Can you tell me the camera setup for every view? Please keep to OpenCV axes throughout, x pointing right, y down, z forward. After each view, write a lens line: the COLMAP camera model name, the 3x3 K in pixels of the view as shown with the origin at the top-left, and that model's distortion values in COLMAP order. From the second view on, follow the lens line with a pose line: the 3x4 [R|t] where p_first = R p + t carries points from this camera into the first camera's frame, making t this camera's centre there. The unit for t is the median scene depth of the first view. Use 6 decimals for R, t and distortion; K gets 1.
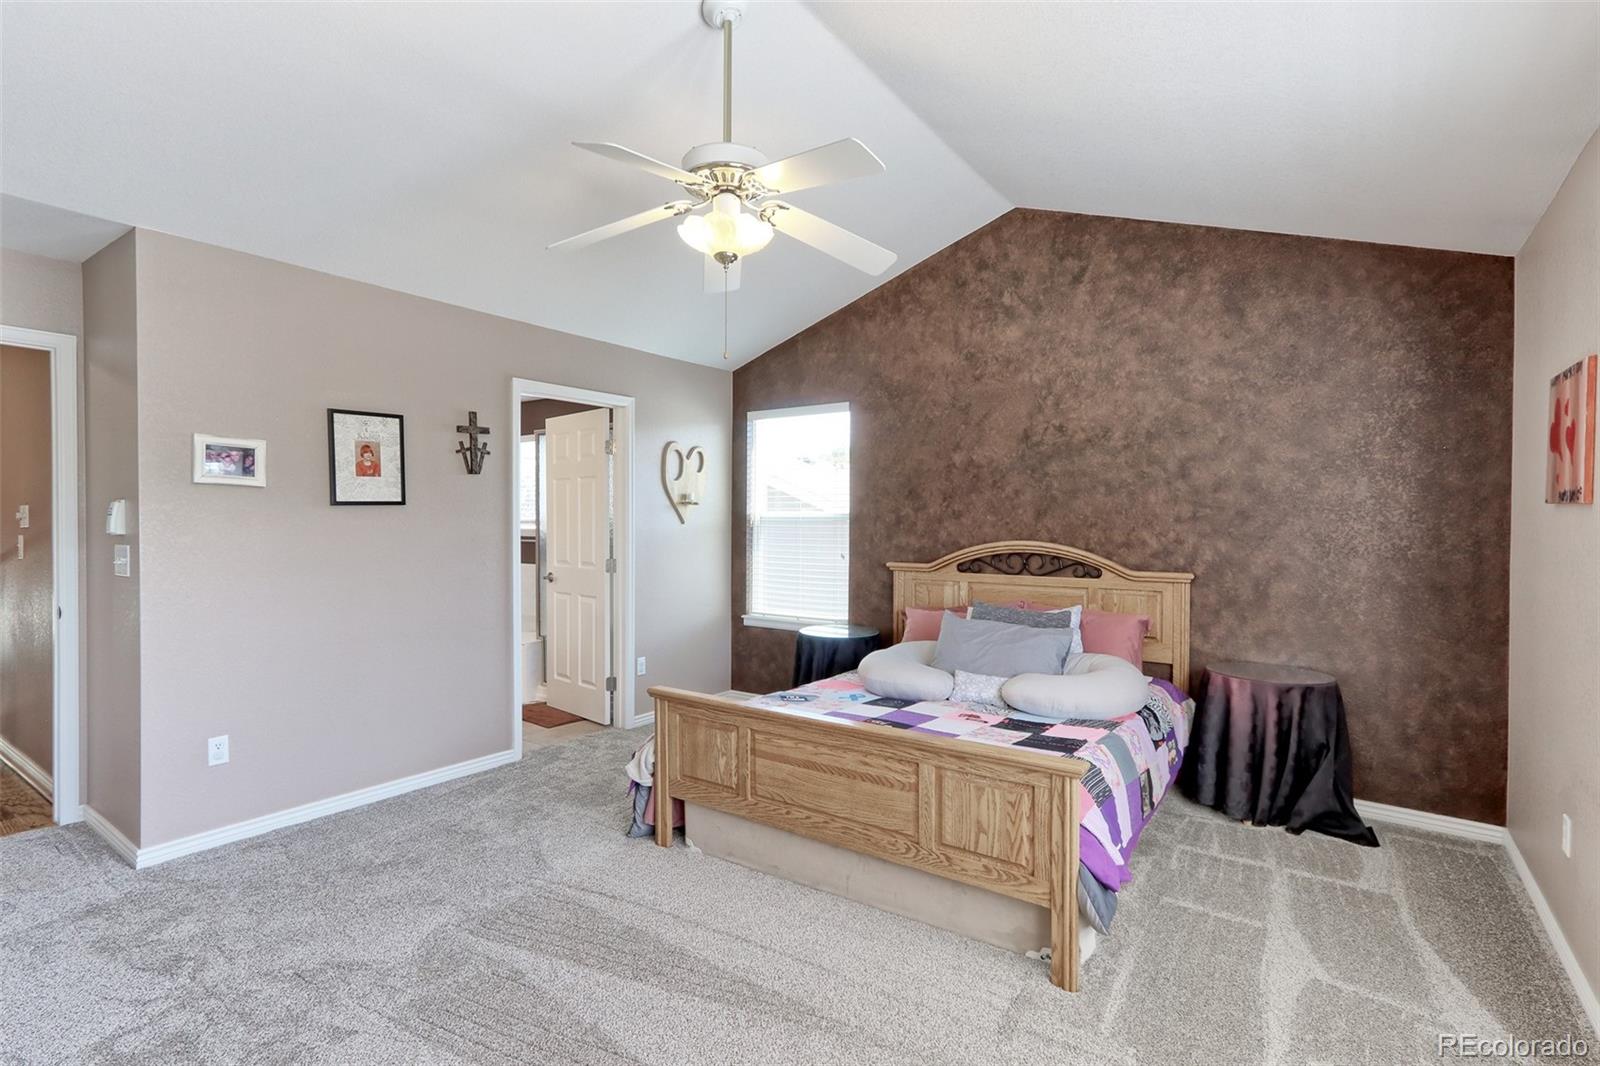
lens RADIAL K [[763.0, 0, 796.5], [0, 763.0, 530.2], [0, 0, 1]] dist [-0.002483, 0.001054]
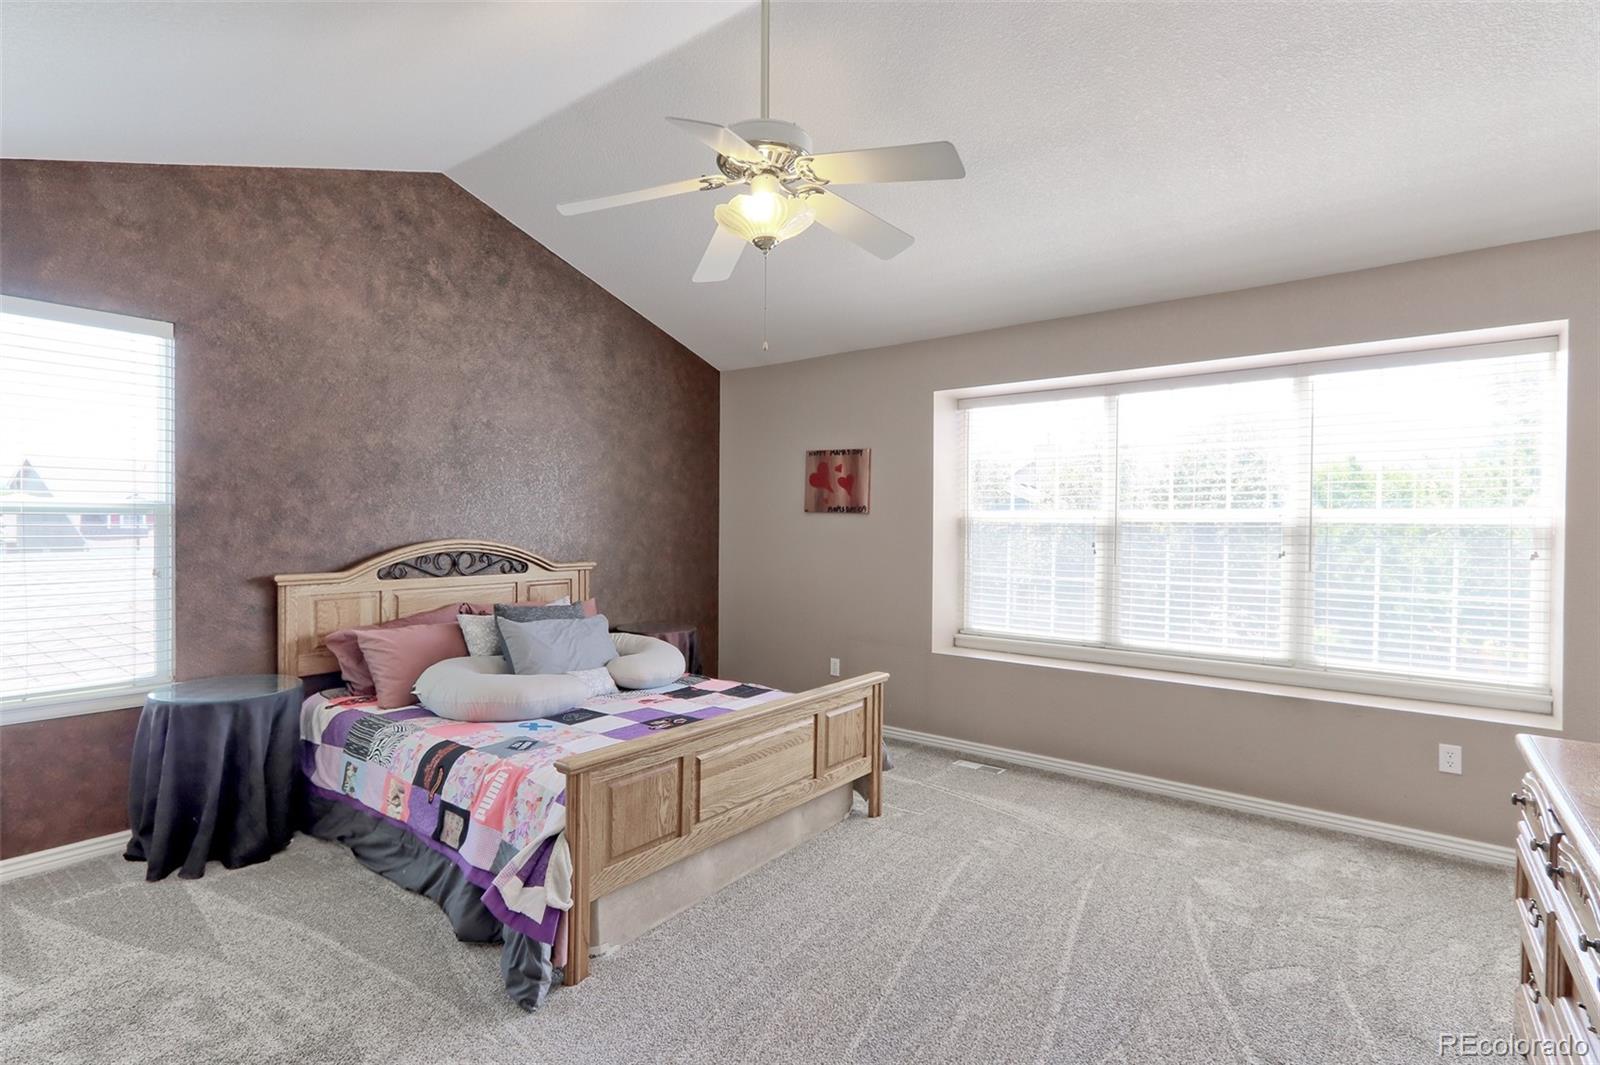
lens RADIAL K [[763.0, 0, 795.2], [0, 763.0, 531.4], [0, 0, 1]] dist [-0.002483, 0.001054]
pose [[0.049340, -0.017335, 0.998632, -0.594049], [0.001183, 0.999850, 0.017297, -0.010657], [-0.998781, 0.000328, 0.049353, 0.522839]]
